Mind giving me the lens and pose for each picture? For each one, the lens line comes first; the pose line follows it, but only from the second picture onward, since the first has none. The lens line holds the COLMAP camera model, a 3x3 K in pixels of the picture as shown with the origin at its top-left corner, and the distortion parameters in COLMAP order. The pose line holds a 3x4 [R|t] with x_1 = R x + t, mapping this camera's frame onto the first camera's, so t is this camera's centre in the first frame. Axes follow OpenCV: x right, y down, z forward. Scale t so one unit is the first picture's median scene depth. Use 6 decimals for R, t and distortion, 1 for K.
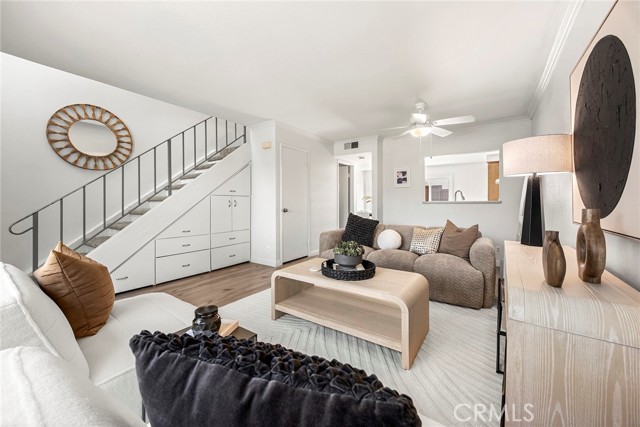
lens RADIAL K [[256.7, 0, 321.2], [0, 256.7, 205.1], [0, 0, 1]] dist [0.000079, 0.000067]
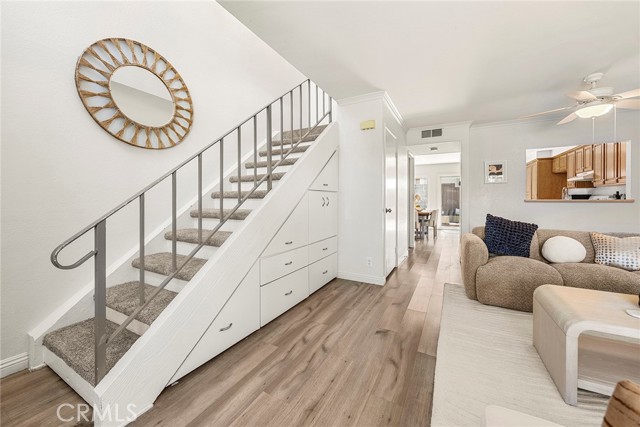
lens RADIAL K [[250.4, 0, 319.2], [0, 250.4, 202.9], [0, 0, 1]] dist [0.001139, 0.000139]
pose [[0.992402, 0.002694, 0.123006, -0.541998], [-0.003256, 0.999985, 0.004368, -0.006222], [-0.122993, -0.004735, 0.992396, 0.339502]]
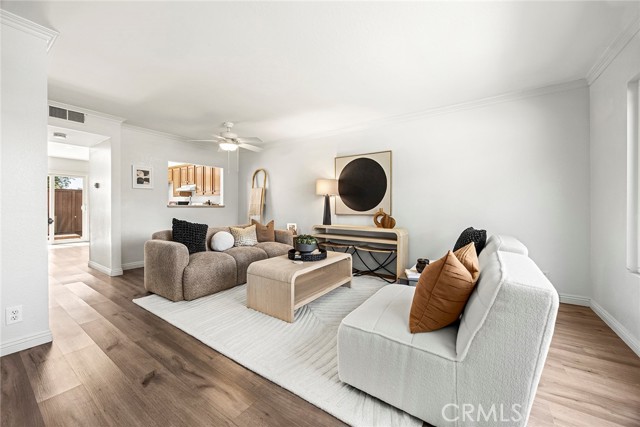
lens RADIAL K [[245.8, 0, 320.5], [0, 245.8, 205.8], [0, 0, 1]] dist [-0.000329, -0.000053]
pose [[-0.025117, 0.007278, 0.999658, -0.762281], [0.007980, 0.999943, -0.007080, -0.000250], [-0.999653, 0.007800, -0.025174, 0.606370]]
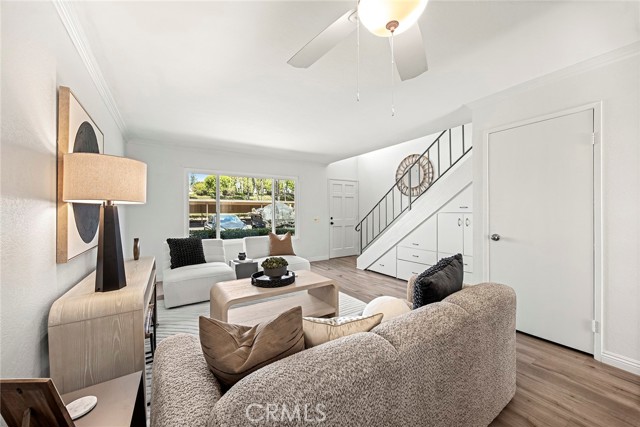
lens RADIAL K [[245.8, 0, 320.5], [0, 245.8, 205.8], [0, 0, 1]] dist [-0.000329, -0.000053]
pose [[-0.345761, -0.015987, -0.938187, 0.699739], [-0.011048, 0.999855, -0.012967, -0.053652], [0.938258, 0.005882, -0.345887, 1.003371]]
